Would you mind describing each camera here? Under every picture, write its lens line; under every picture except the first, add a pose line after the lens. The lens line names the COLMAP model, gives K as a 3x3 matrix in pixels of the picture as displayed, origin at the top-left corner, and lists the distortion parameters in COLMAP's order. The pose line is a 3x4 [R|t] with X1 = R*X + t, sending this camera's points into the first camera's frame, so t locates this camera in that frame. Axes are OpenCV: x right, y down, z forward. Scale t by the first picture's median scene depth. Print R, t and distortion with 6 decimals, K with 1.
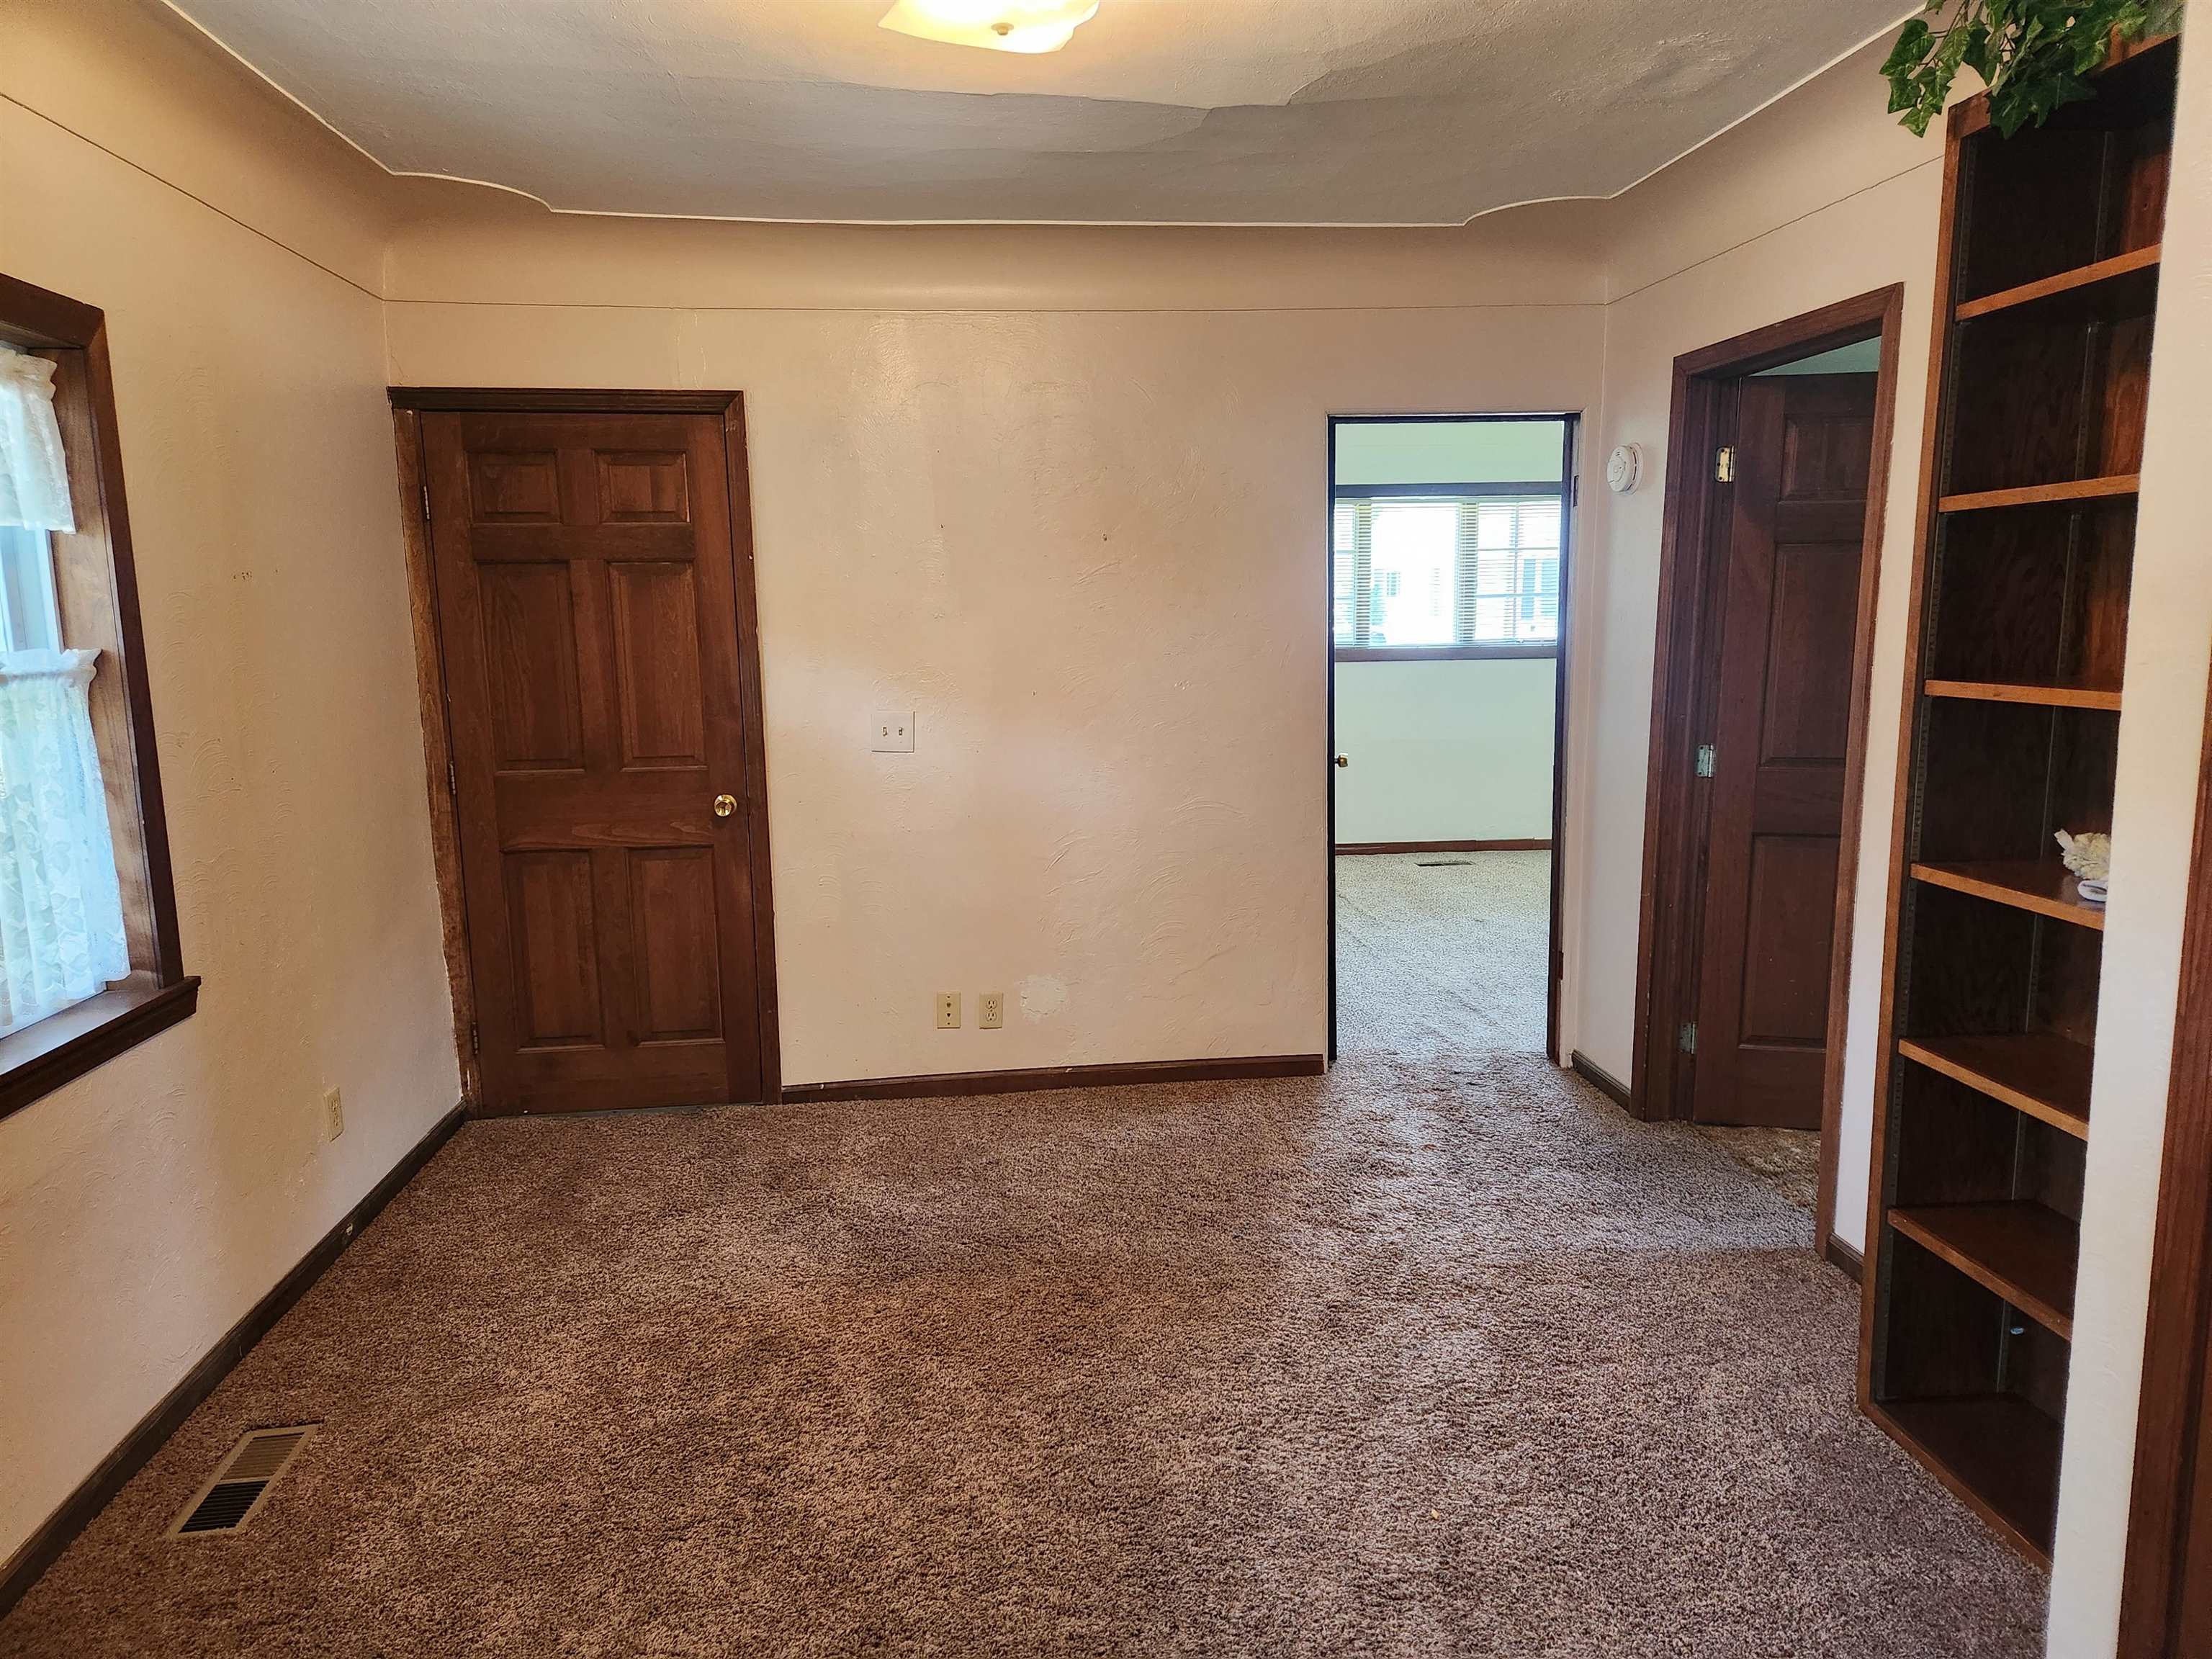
lens RADIAL K [[1468.7, 0, 1106.0], [0, 1468.7, 829.5], [0, 0, 1]] dist [0.142840, 0.000917]
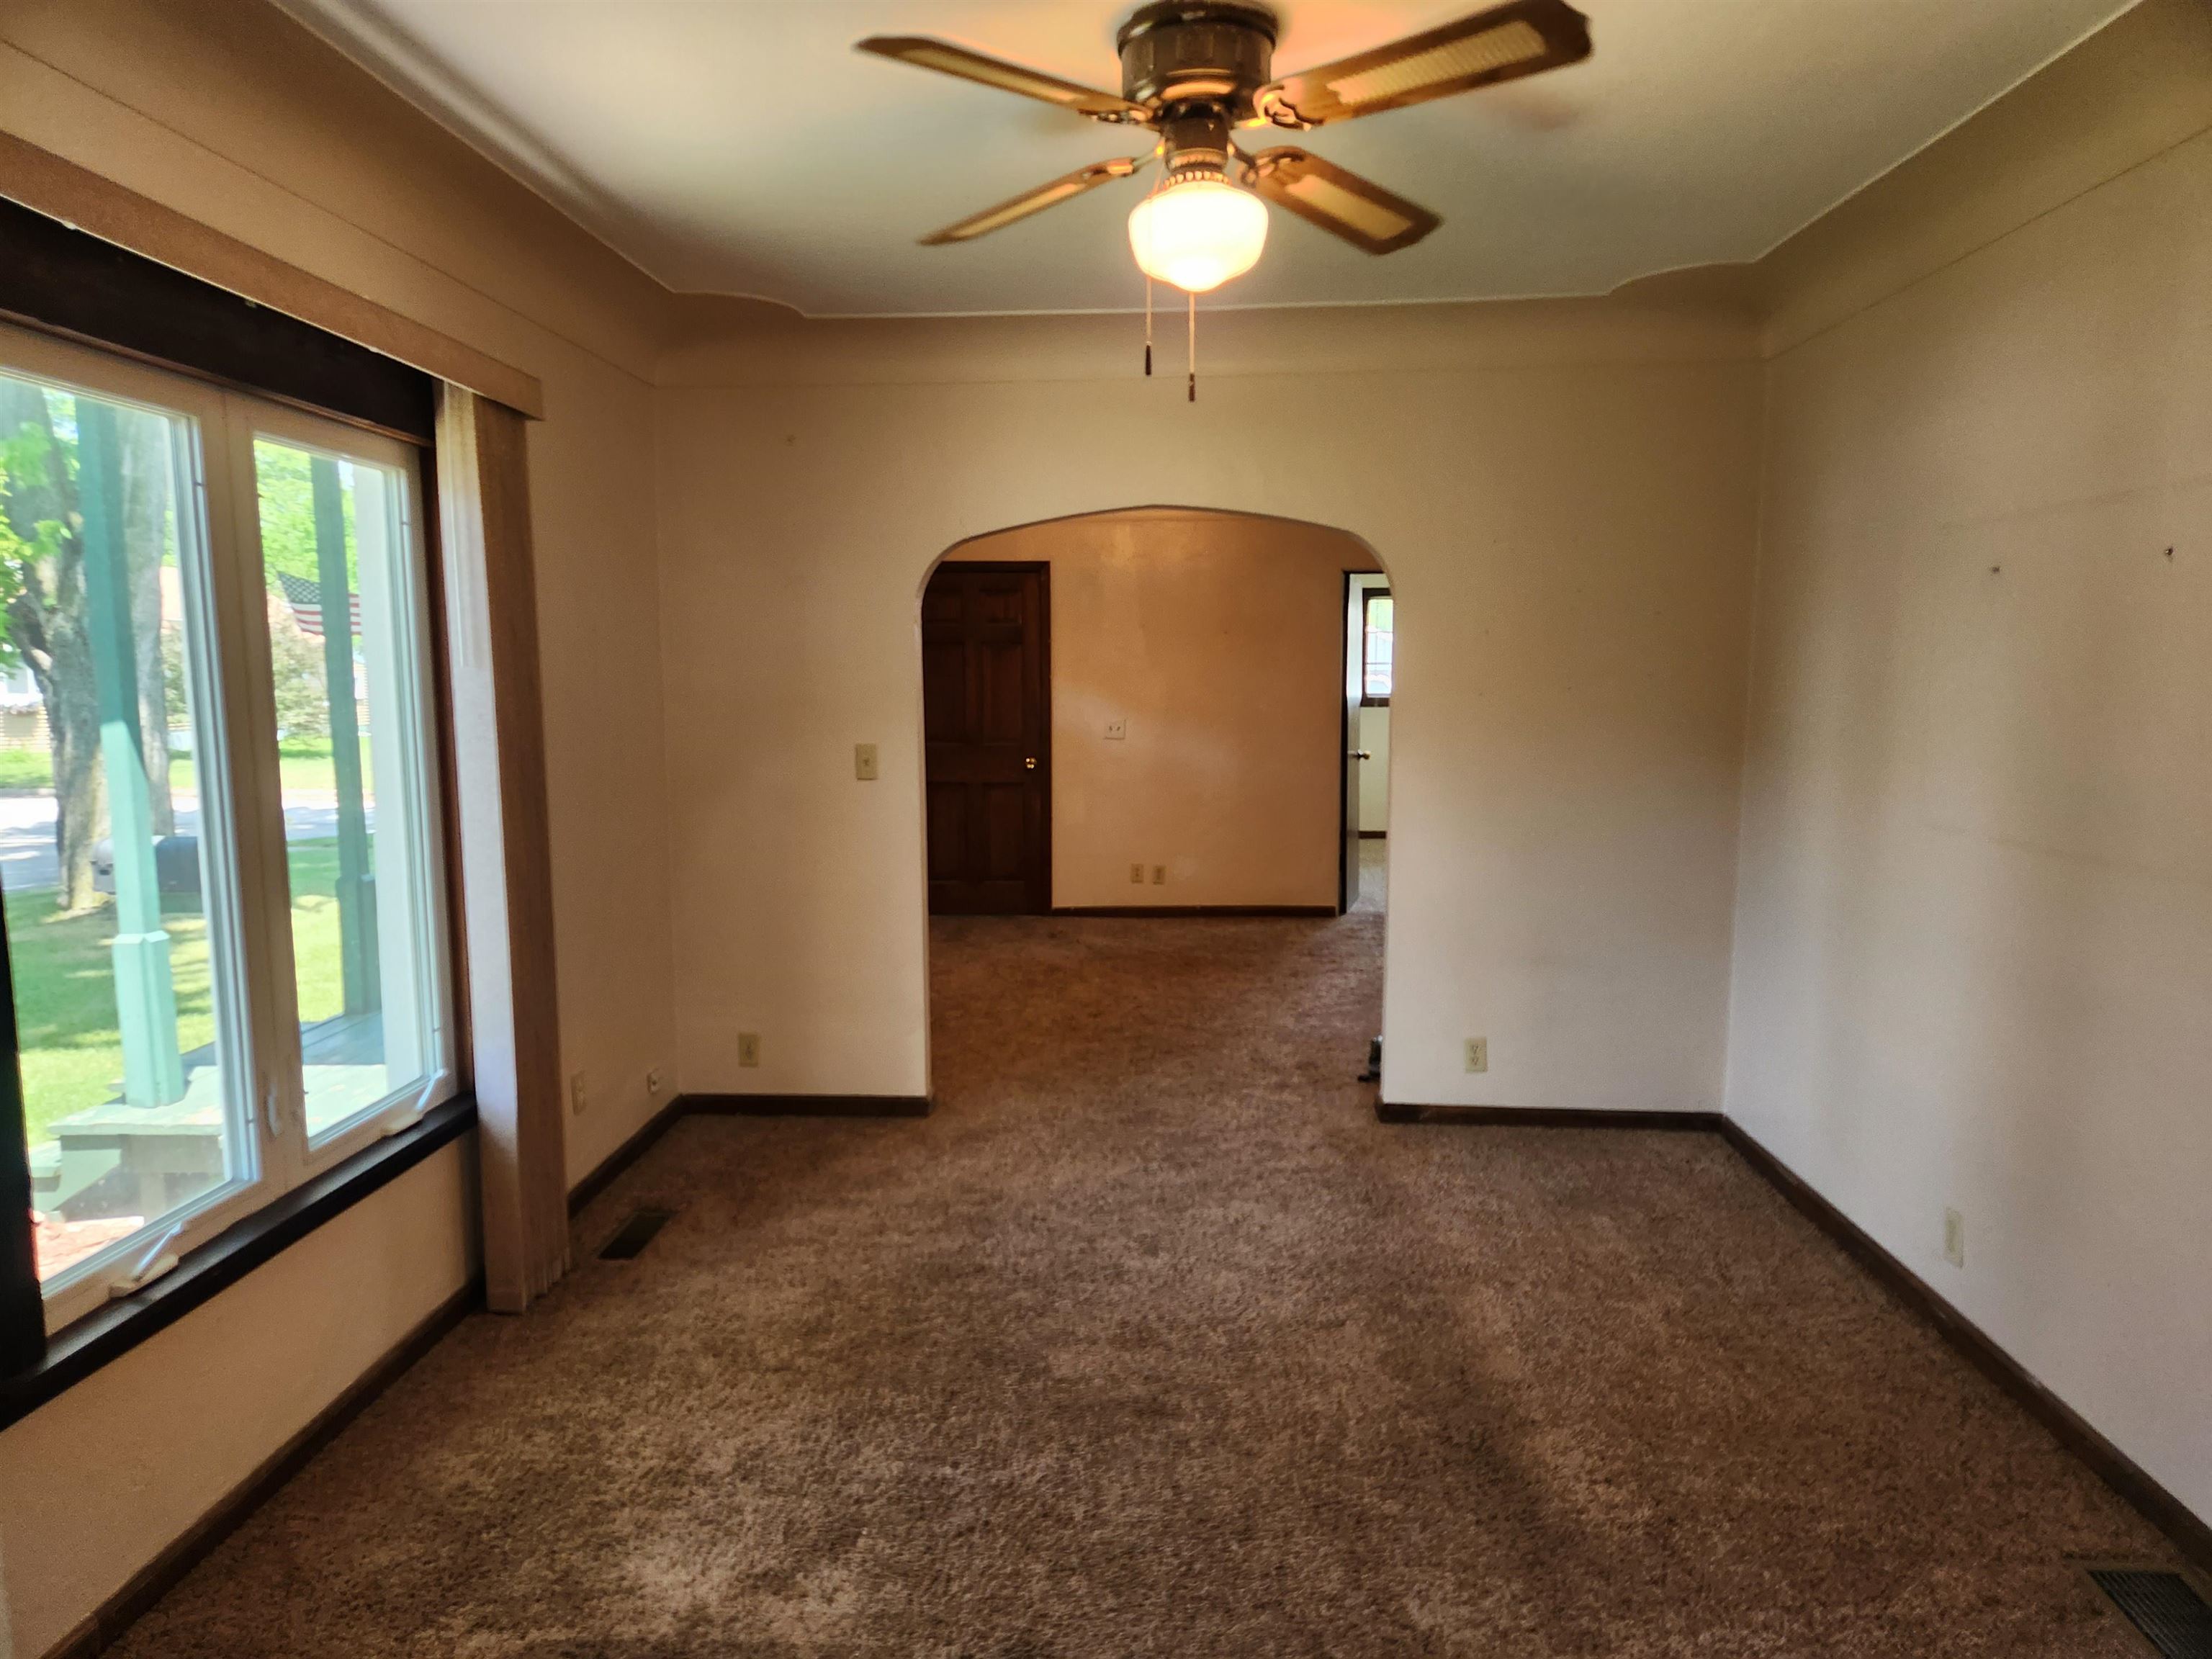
lens RADIAL K [[1468.7, 0, 1106.0], [0, 1468.7, 829.5], [0, 0, 1]] dist [0.142840, 0.000917]
pose [[0.988269, 0.034065, -0.148874, 0.142994], [-0.039252, 0.998716, -0.032037, 0.132579], [0.147592, 0.037505, 0.988337, -0.946851]]
